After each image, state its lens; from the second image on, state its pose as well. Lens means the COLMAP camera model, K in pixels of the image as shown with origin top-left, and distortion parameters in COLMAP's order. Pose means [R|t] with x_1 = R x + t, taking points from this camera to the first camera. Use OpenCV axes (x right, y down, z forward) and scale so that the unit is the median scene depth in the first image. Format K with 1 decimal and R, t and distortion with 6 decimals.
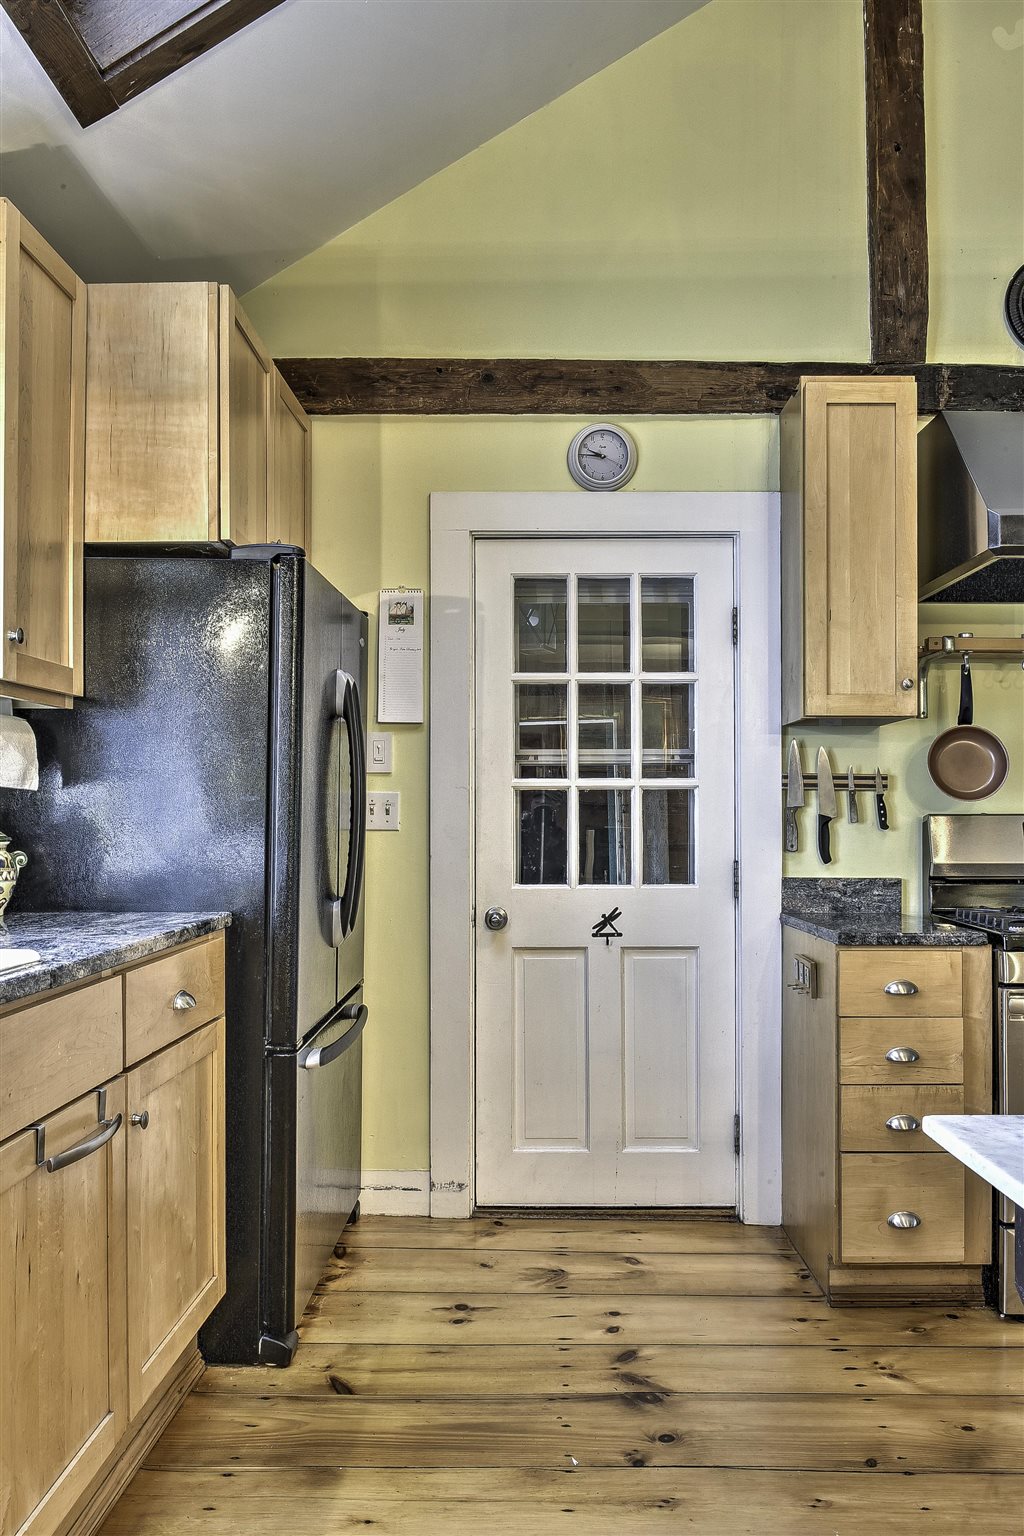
lens RADIAL K [[1182.7, 0, 564.1], [0, 1182.7, 797.0], [0, 0, 1]] dist [-0.003580, -0.004982]
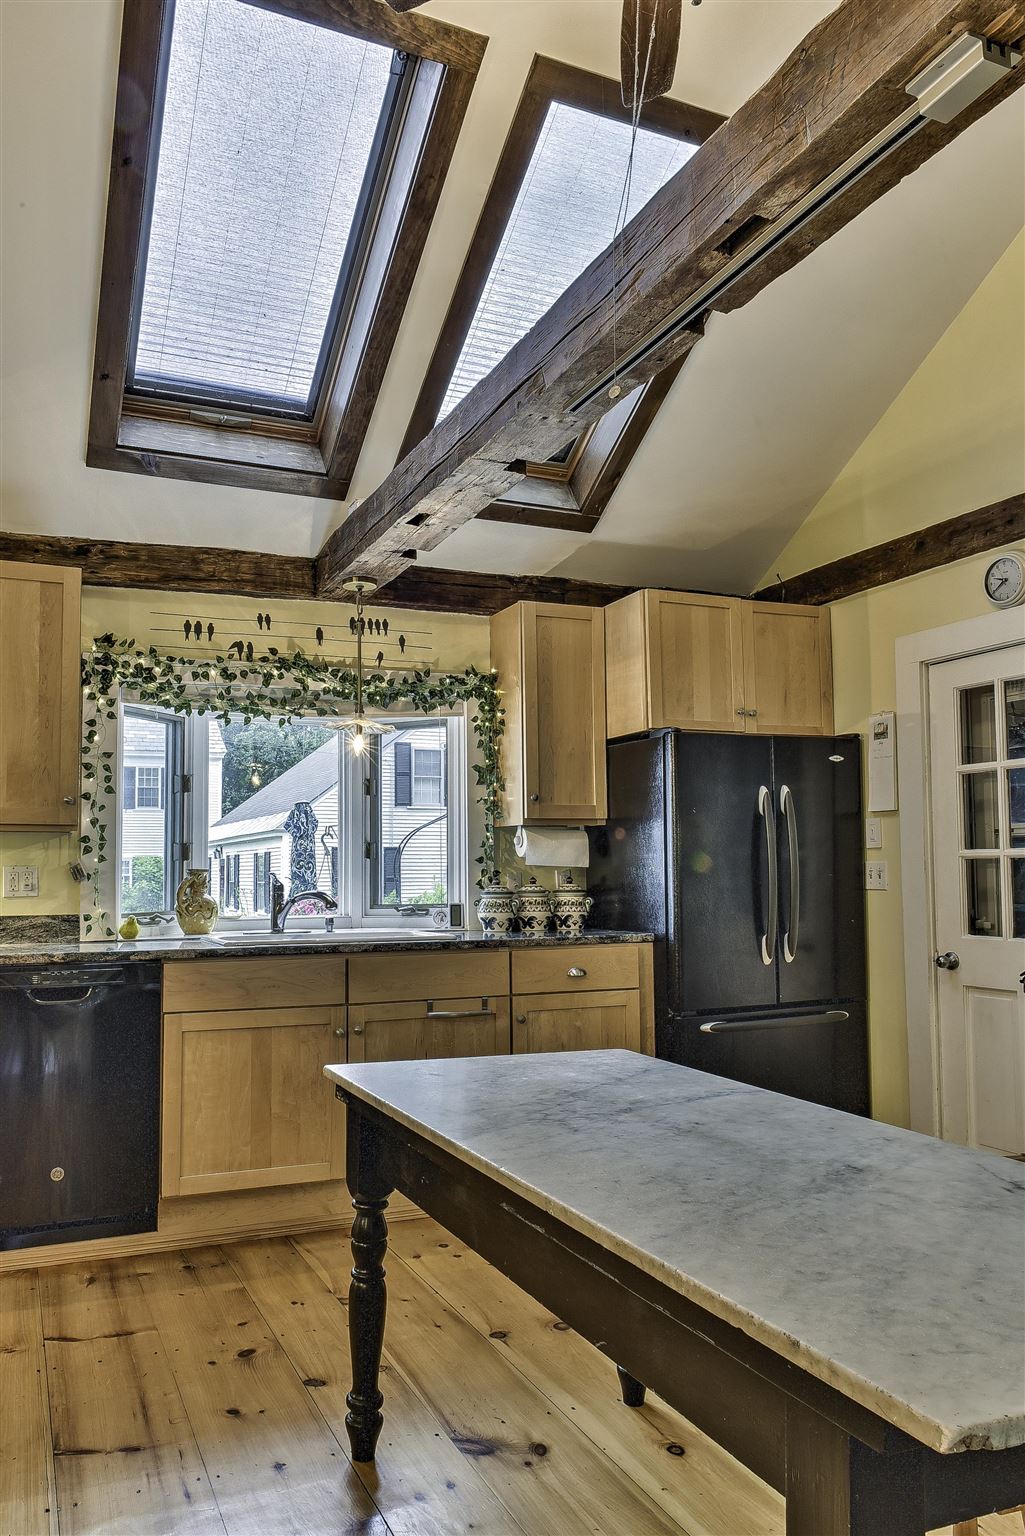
lens RADIAL K [[1116.6, 0, 444.0], [0, 1116.6, 798.7], [0, 0, 1]] dist [0.037395, -0.016290]
pose [[0.372243, -0.062948, -0.925998, 0.866979], [0.018305, 0.998001, -0.060484, -0.007847], [0.927955, 0.005564, 0.372651, 0.047805]]
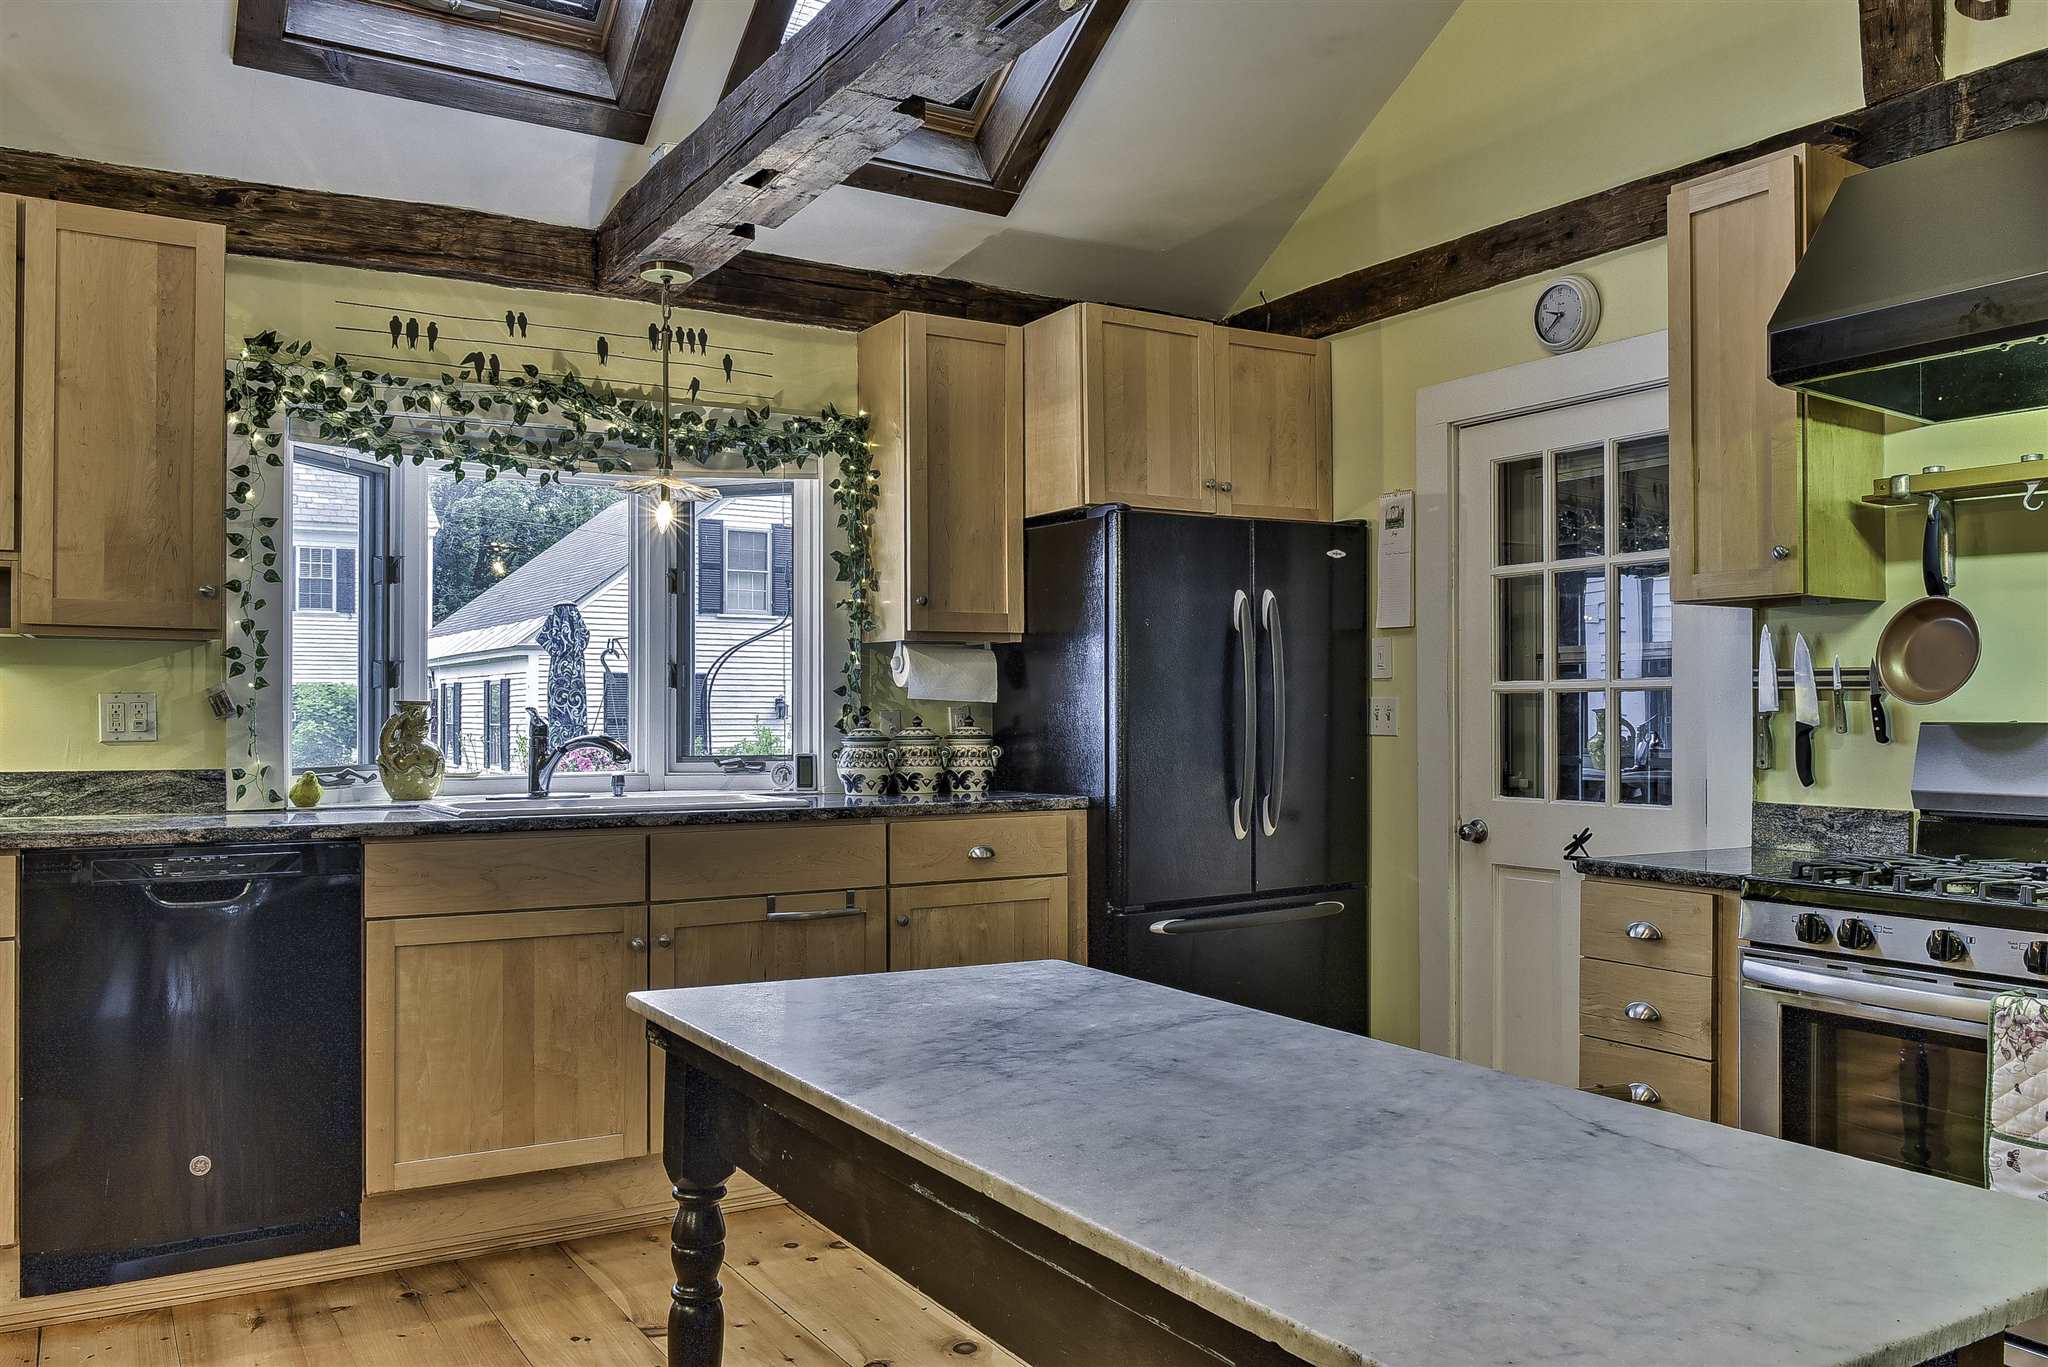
lens RADIAL K [[1599.6, 0, 1015.5], [0, 1599.6, 687.7], [0, 0, 1]] dist [-0.001282, -0.002967]
pose [[0.517891, -0.014408, -0.855326, 0.837527], [0.012621, 0.999878, -0.009202, -0.004250], [0.855354, -0.006030, 0.518009, 0.033424]]
